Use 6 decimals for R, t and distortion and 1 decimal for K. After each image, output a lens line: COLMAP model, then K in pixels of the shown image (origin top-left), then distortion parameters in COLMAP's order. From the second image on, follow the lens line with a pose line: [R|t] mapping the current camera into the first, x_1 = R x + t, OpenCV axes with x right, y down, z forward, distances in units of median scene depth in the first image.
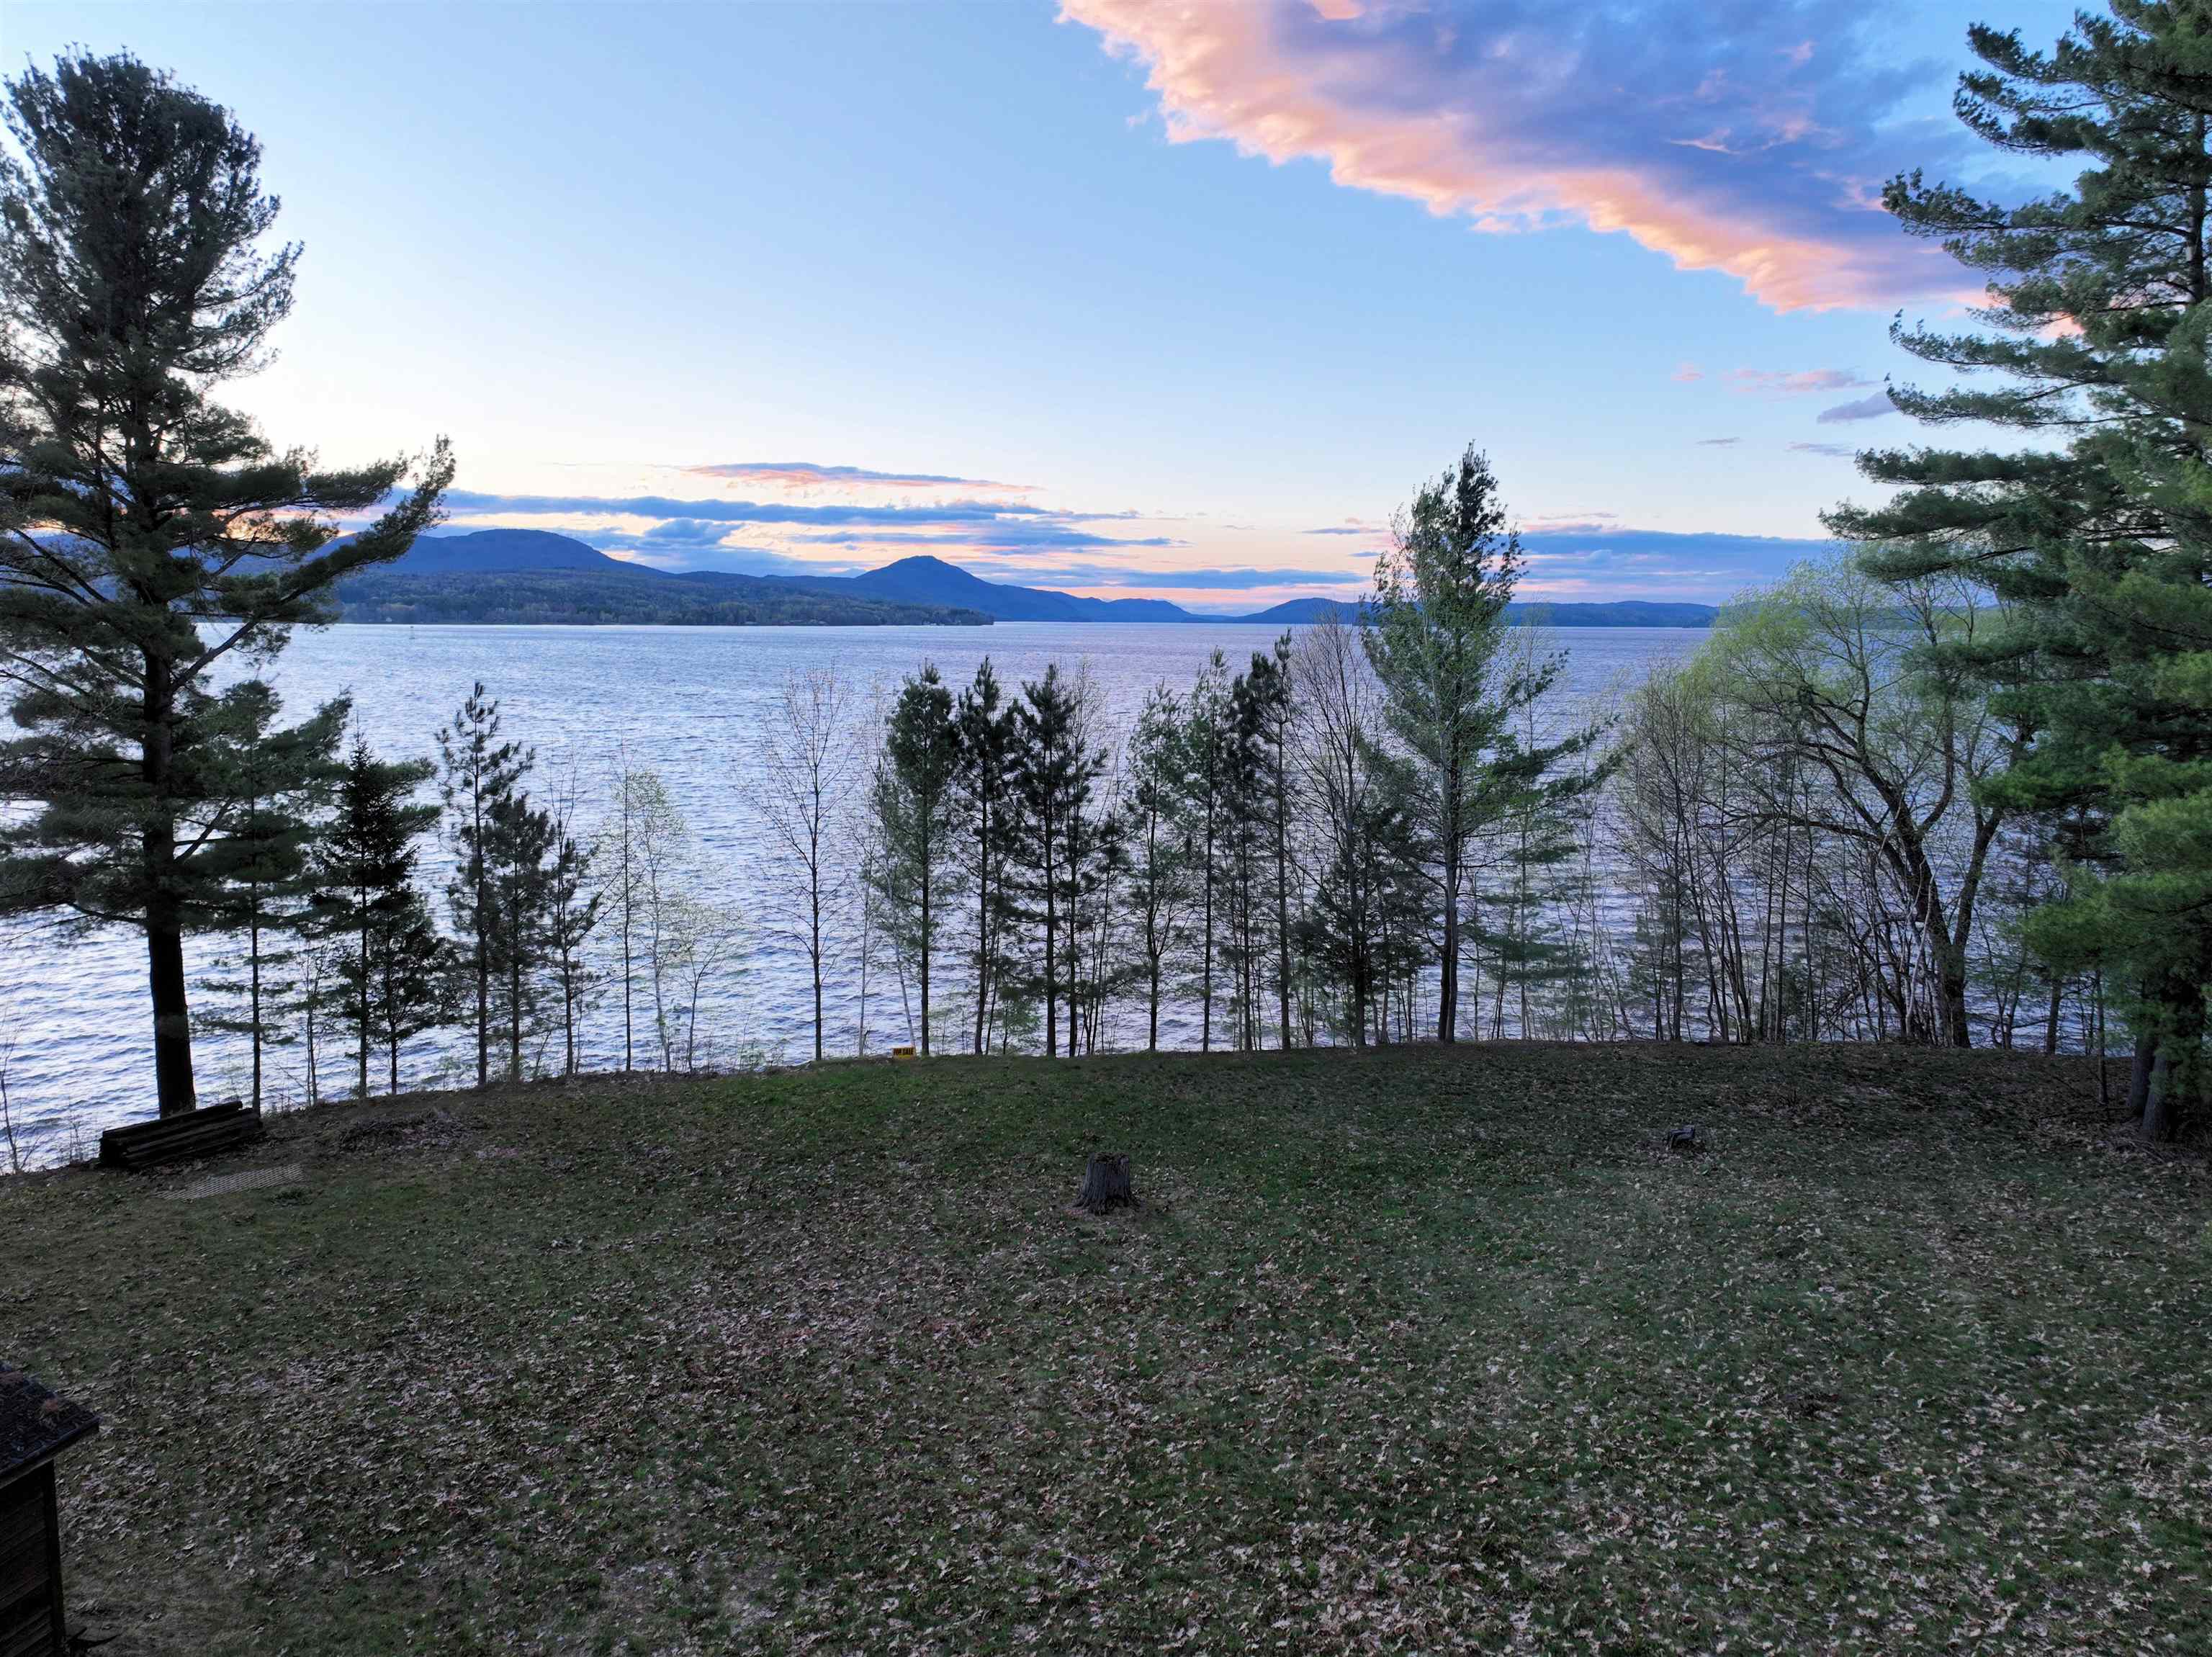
lens RADIAL K [[1552.9, 0, 1106.0], [0, 1552.9, 828.5], [0, 0, 1]] dist [-0.007653, 0.024001]
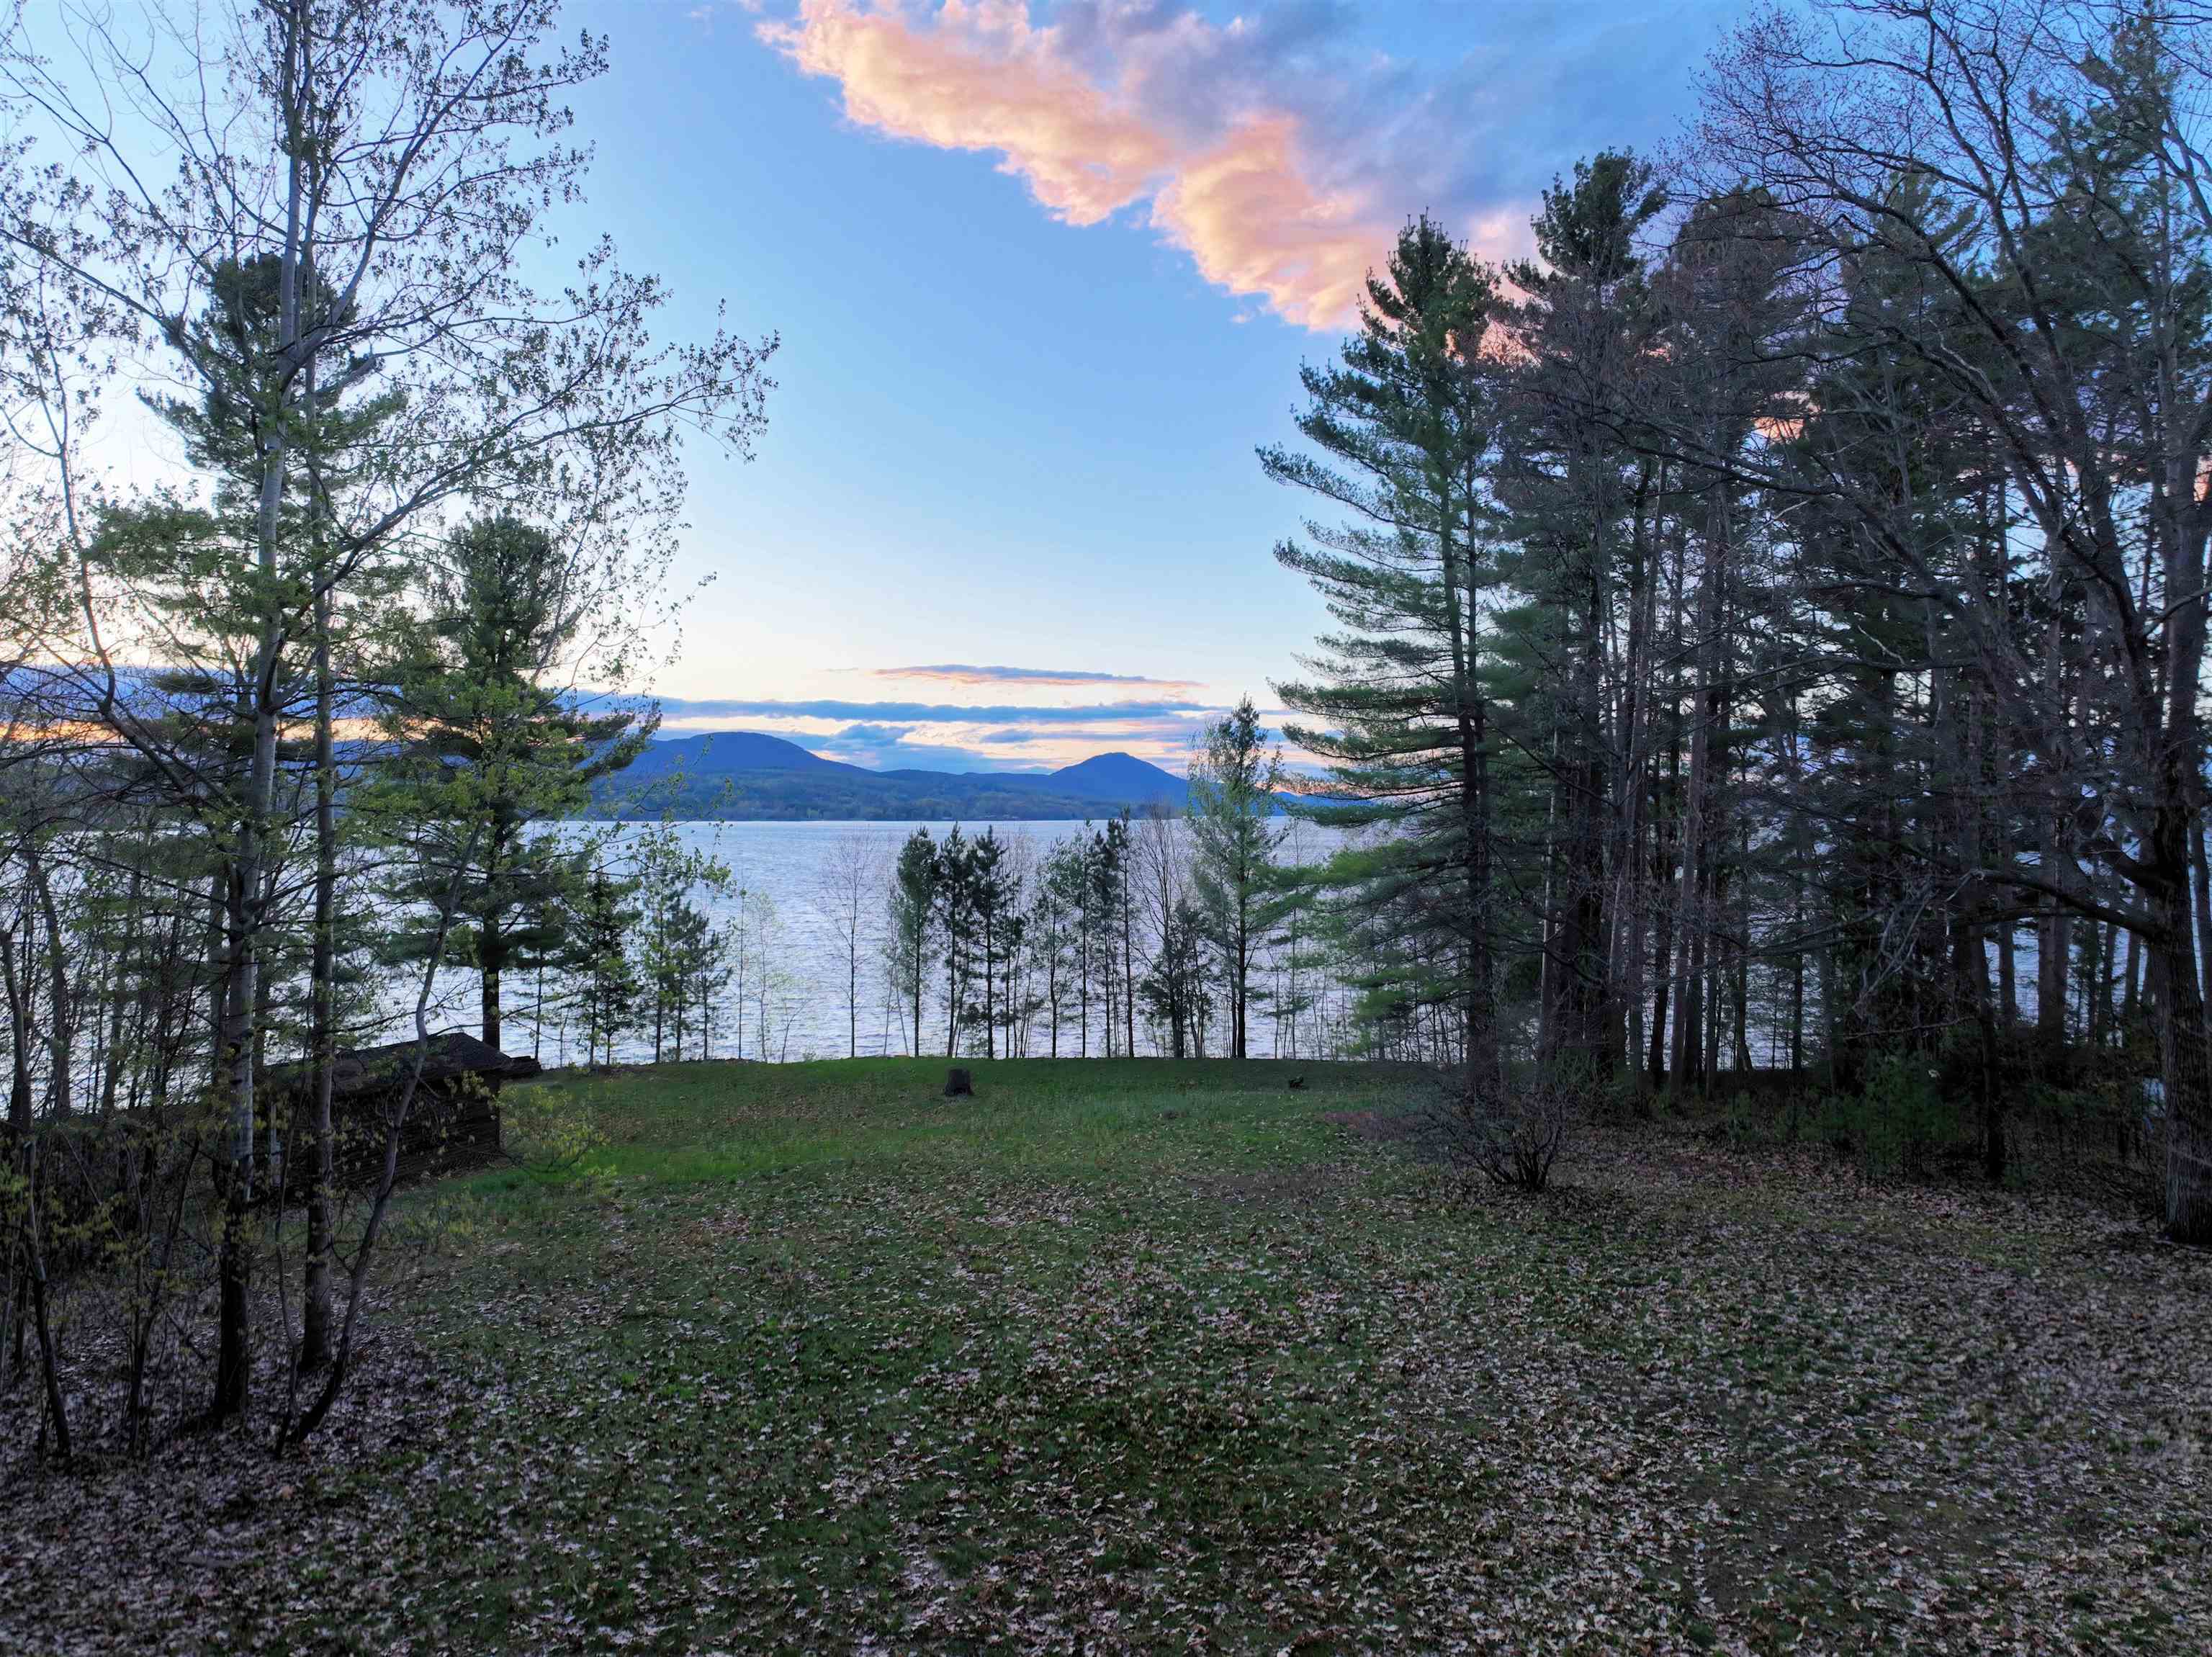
lens RADIAL K [[1552.9, 0, 1106.0], [0, 1552.9, 828.5], [0, 0, 1]] dist [-0.007653, 0.024001]
pose [[0.992432, -0.003996, -0.122728, 0.301099], [-0.011313, 0.992244, -0.123787, 0.107056], [0.122270, 0.124239, 0.984690, -0.658436]]
